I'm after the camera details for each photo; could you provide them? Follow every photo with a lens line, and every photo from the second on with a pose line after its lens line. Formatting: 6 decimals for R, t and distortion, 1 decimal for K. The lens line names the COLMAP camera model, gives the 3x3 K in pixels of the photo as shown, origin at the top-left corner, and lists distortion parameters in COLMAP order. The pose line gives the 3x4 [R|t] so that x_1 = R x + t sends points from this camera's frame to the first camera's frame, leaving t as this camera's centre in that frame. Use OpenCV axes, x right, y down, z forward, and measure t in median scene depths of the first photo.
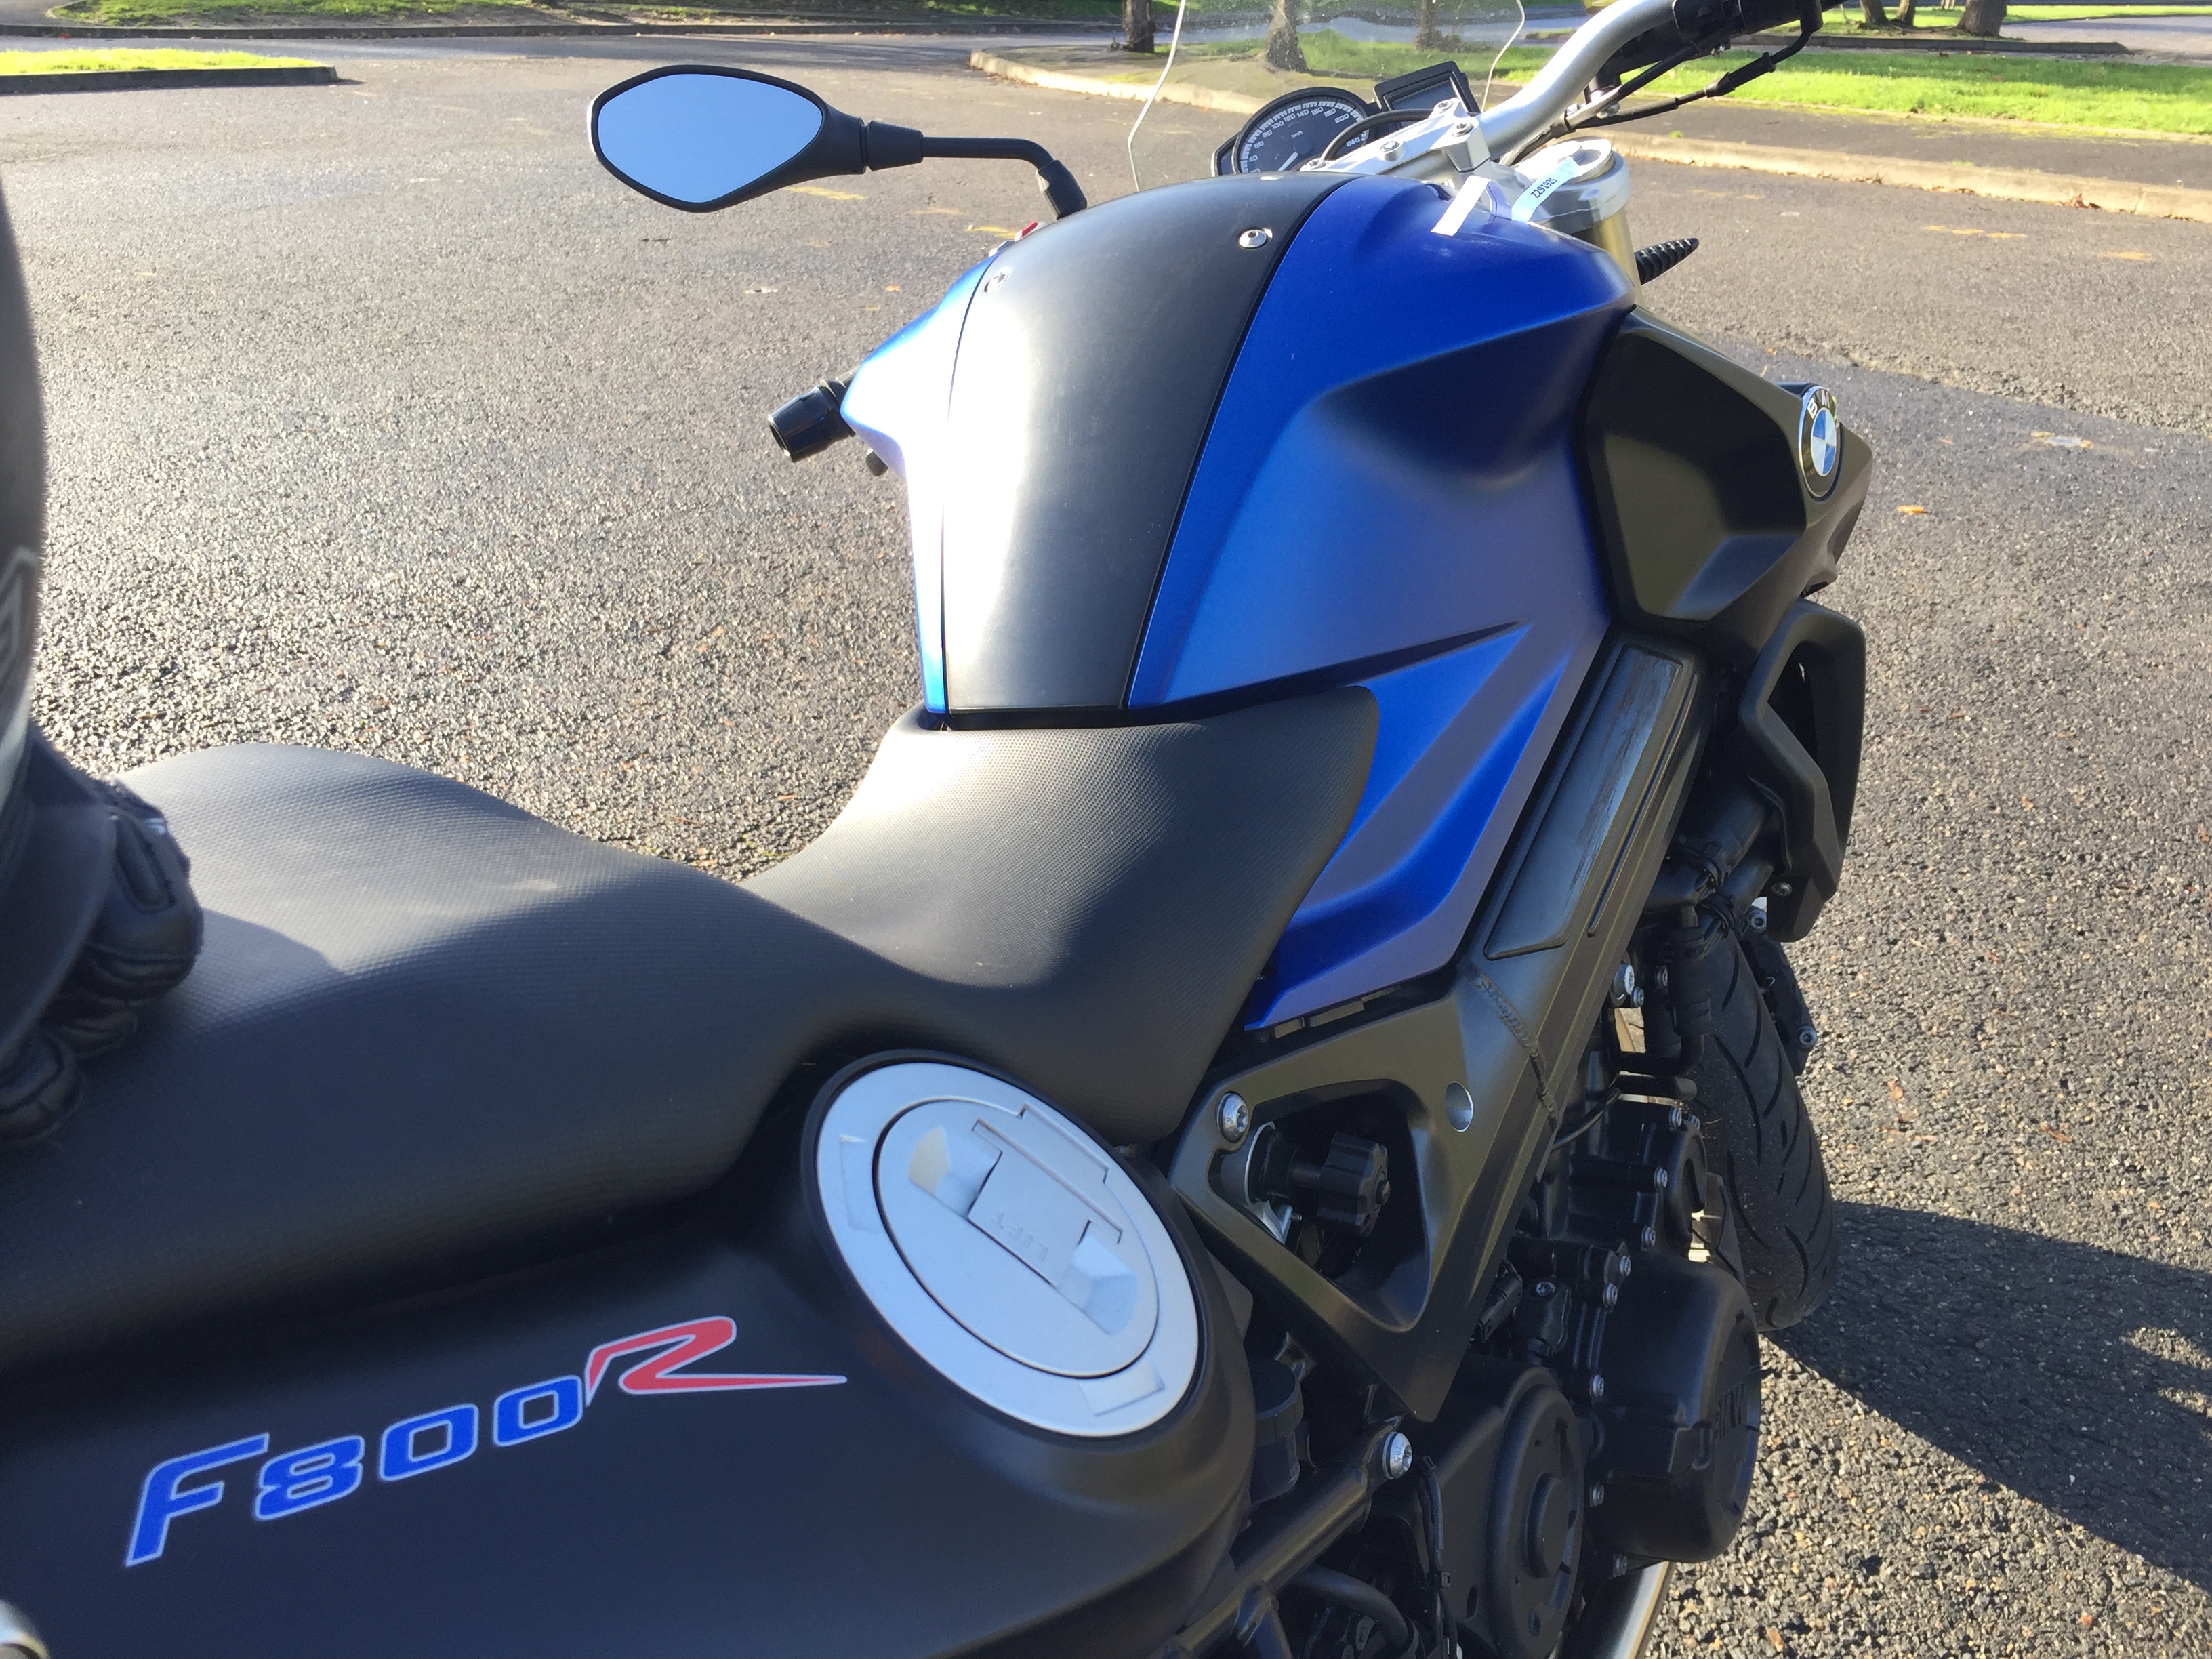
lens RADIAL K [[1884.7, 0, 1106.0], [0, 1884.7, 829.5], [0, 0, 1]] dist [0.078826, -0.077997]
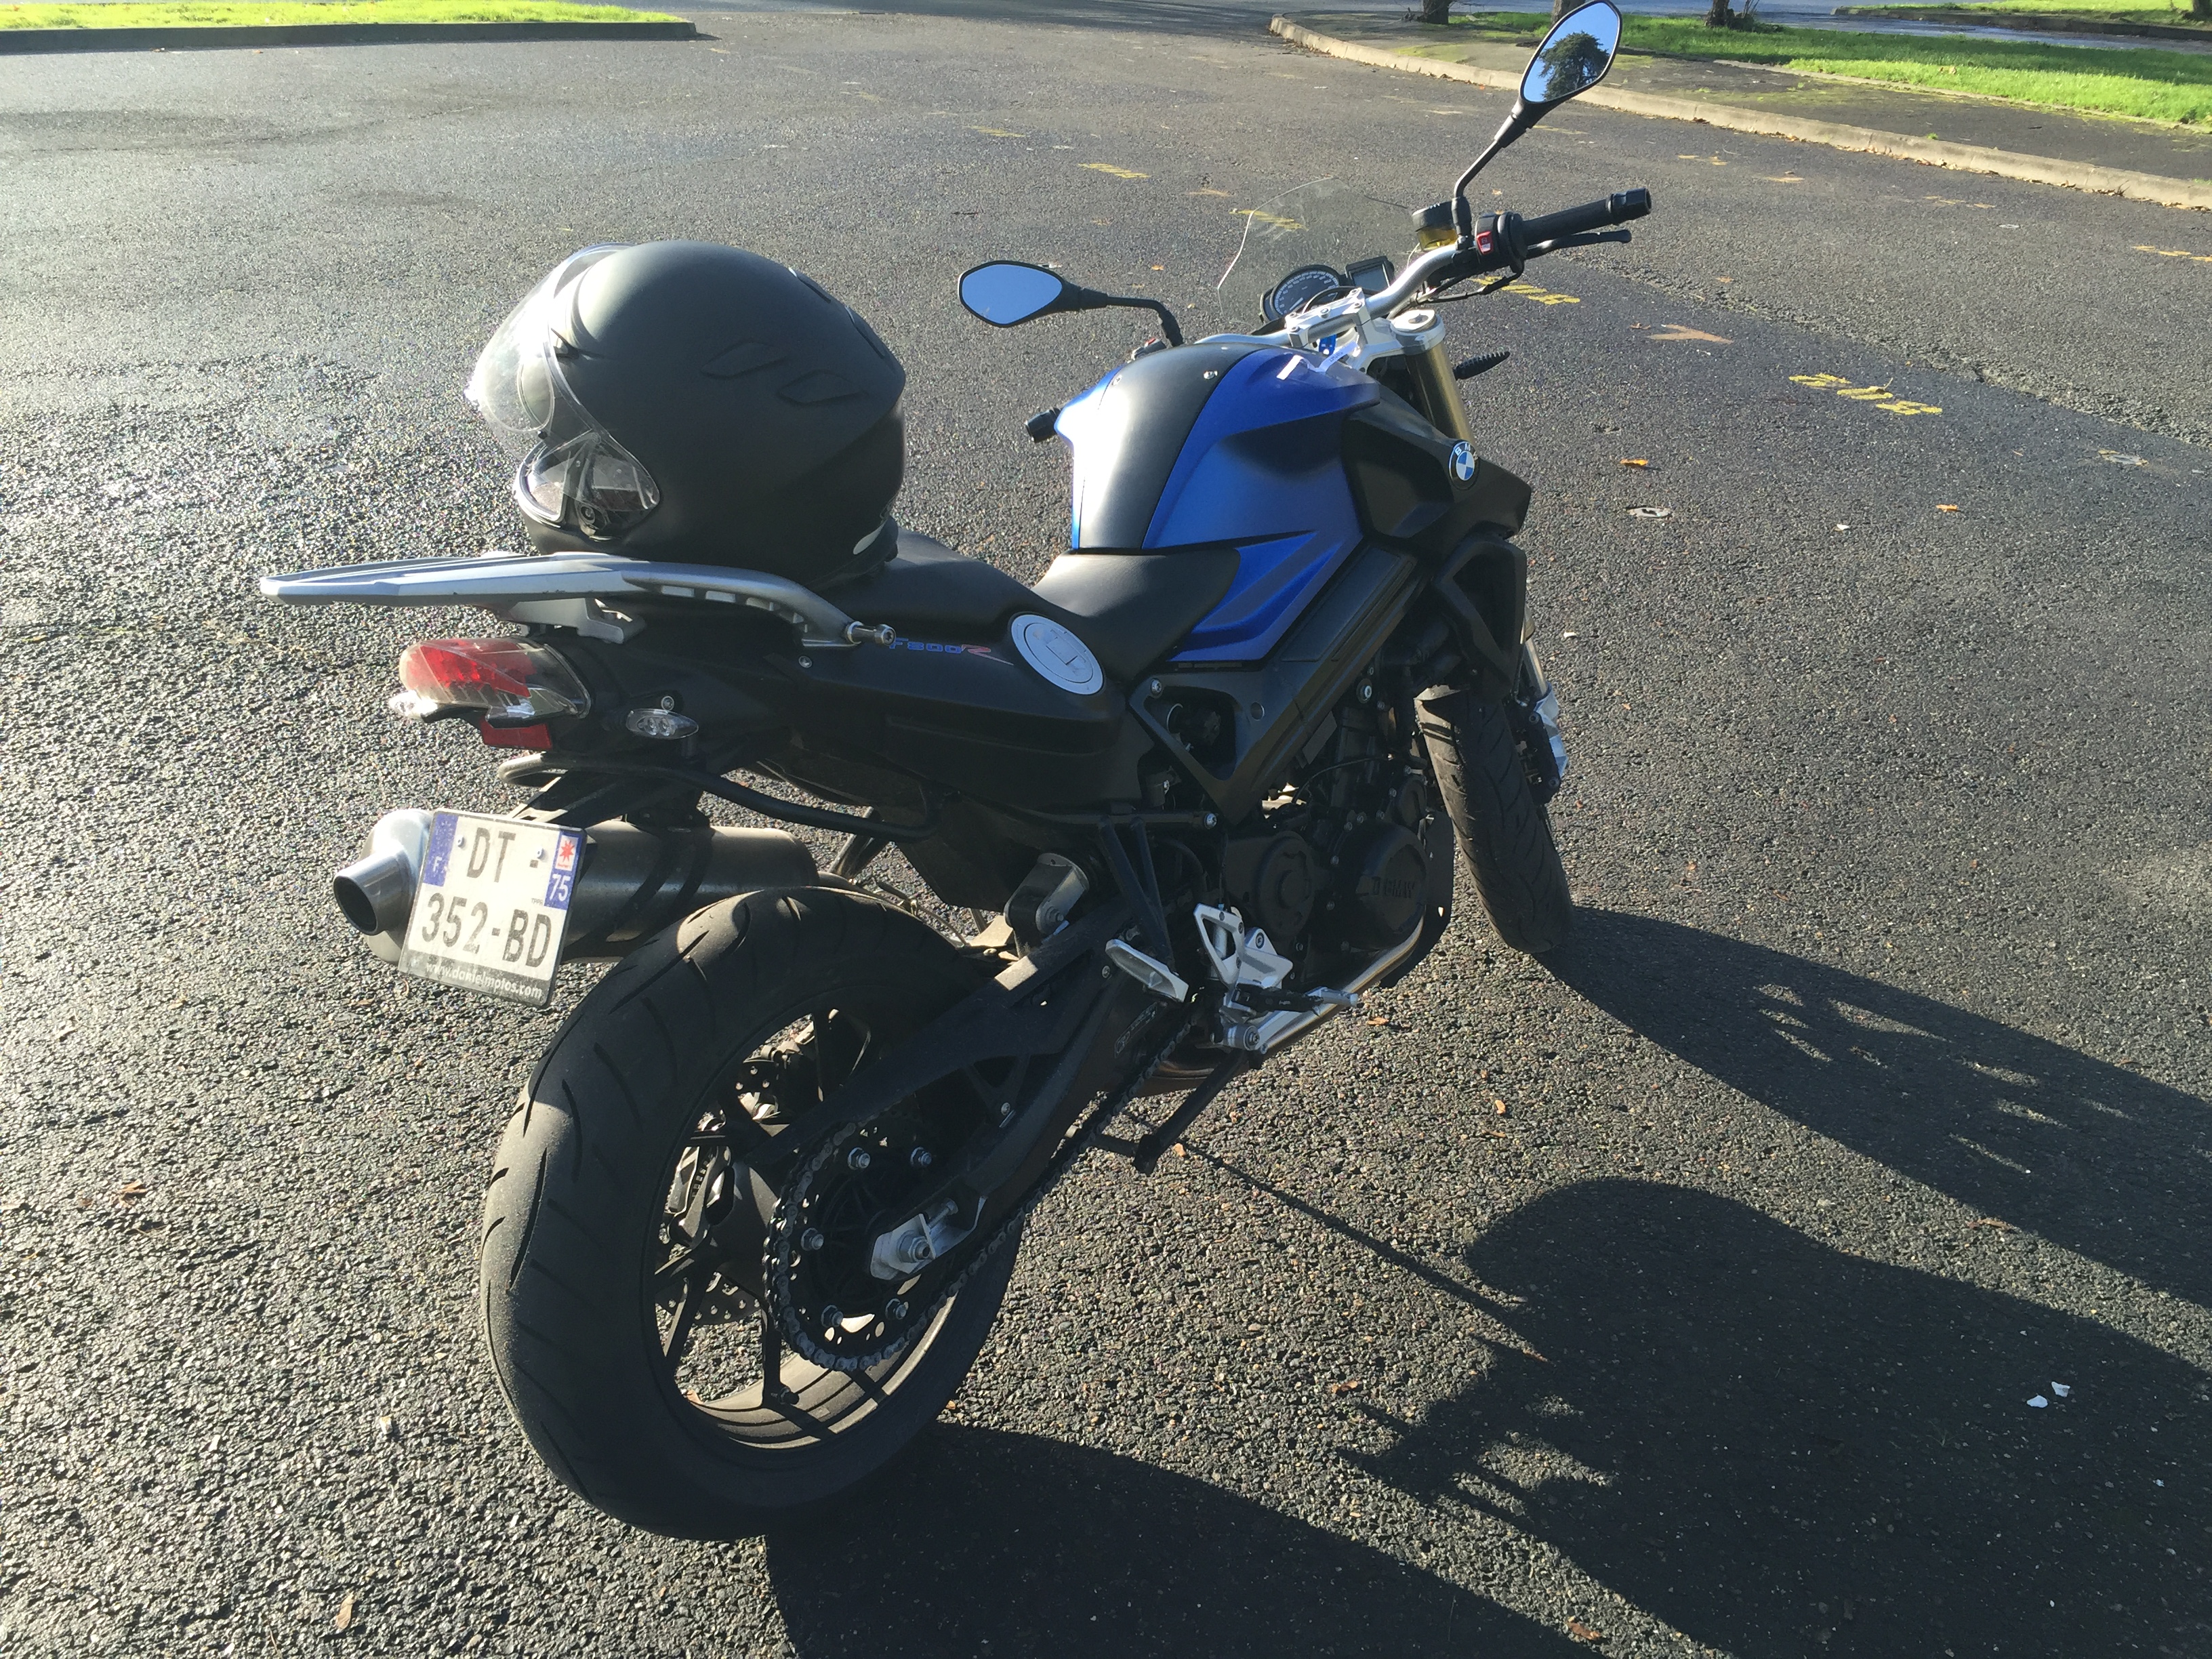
lens RADIAL K [[1884.7, 0, 1106.0], [0, 1884.7, 829.5], [0, 0, 1]] dist [0.078826, -0.077997]
pose [[0.988004, 0.087353, -0.127344, 0.037663], [-0.083775, 0.995932, 0.033198, 0.027716], [0.129726, -0.022131, 0.991303, -0.188412]]
